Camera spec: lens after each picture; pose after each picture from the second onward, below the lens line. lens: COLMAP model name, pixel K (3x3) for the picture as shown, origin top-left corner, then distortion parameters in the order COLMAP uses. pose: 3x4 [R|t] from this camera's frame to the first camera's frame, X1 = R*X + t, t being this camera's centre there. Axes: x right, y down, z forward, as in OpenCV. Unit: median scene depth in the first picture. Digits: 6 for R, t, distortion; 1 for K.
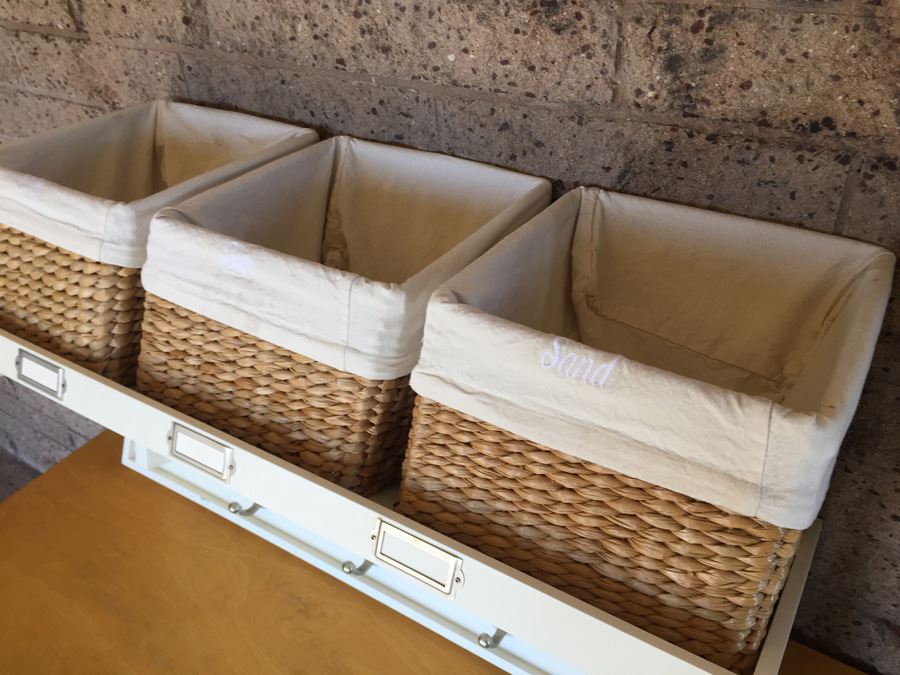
lens RADIAL K [[755.5, 0, 450.0], [0, 755.5, 337.5], [0, 0, 1]] dist [0.054553, -0.095047]
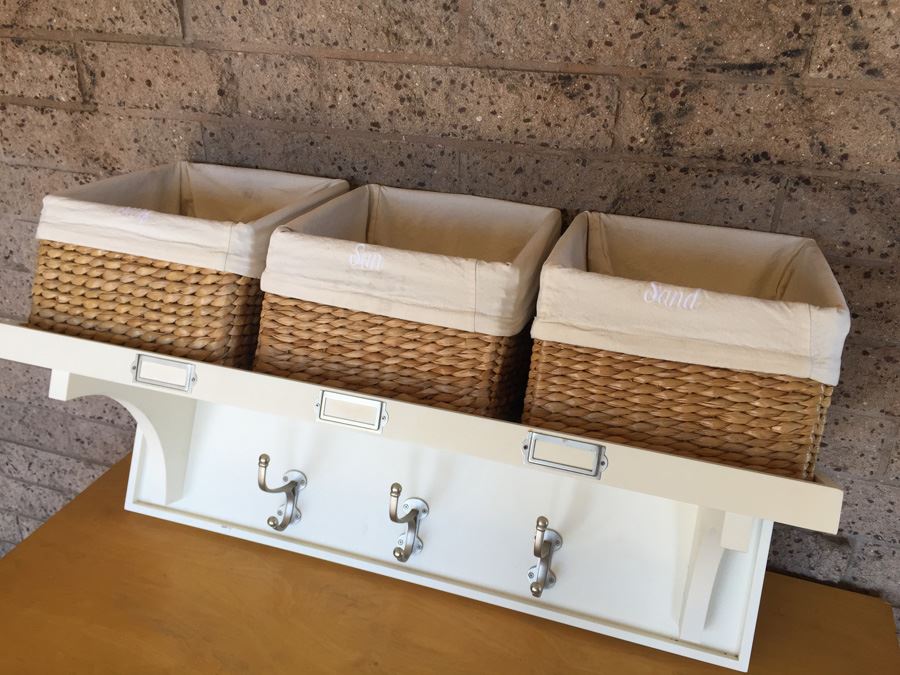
lens RADIAL K [[751.6, 0, 447.1], [0, 751.6, 334.4], [0, 0, 1]] dist [0.059099, -0.088718]
pose [[0.965980, -0.045643, 0.254558, -0.436190], [0.084124, 0.986229, -0.142395, 0.195030], [-0.244553, 0.158965, 0.956516, -0.187380]]
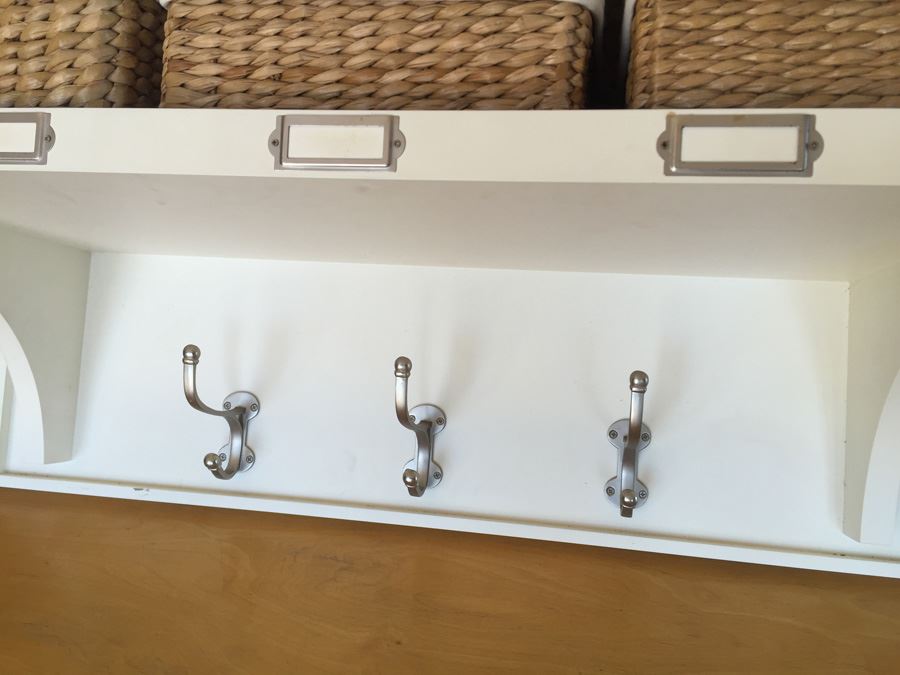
lens RADIAL K [[755.5, 0, 450.0], [0, 755.5, 337.5], [0, 0, 1]] dist [0.054553, -0.095047]
pose [[0.932157, -0.109196, 0.345194, -0.441194], [0.191605, 0.957760, -0.214437, 0.441770], [-0.307197, 0.266030, 0.913706, 0.360140]]
